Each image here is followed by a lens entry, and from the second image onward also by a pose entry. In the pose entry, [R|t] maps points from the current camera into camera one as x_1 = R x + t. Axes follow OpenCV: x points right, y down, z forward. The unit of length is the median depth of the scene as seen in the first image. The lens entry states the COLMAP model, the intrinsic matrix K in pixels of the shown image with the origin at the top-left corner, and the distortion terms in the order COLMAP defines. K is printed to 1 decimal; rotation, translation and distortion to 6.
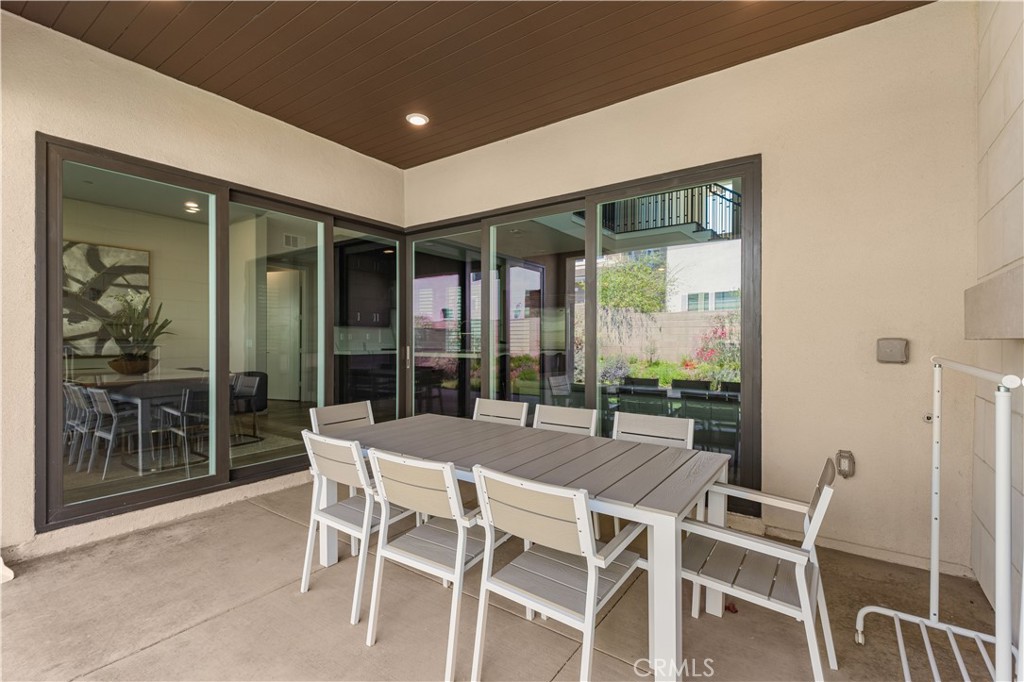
lens RADIAL K [[459.9, 0, 511.1], [0, 459.9, 339.5], [0, 0, 1]] dist [0.003402, 0.000155]
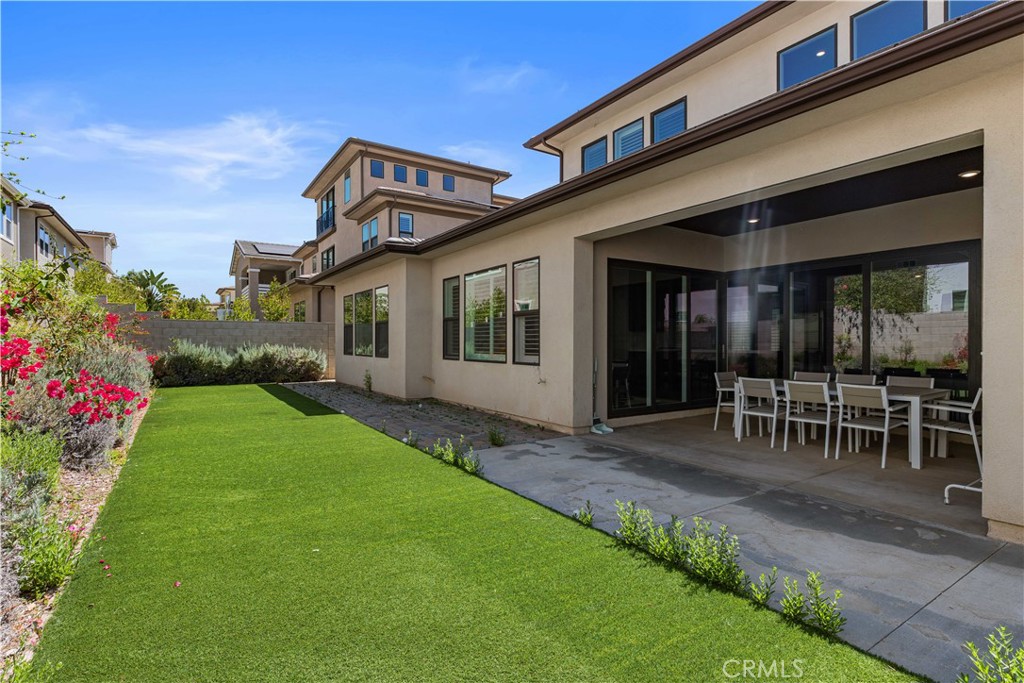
lens RADIAL K [[499.1, 0, 510.9], [0, 499.1, 345.4], [0, 0, 1]] dist [-0.003171, -0.000818]
pose [[0.931219, -0.001979, -0.364455, -0.423115], [0.005183, 0.999956, 0.007813, -0.001269], [0.364423, -0.009165, 0.931188, -1.342670]]
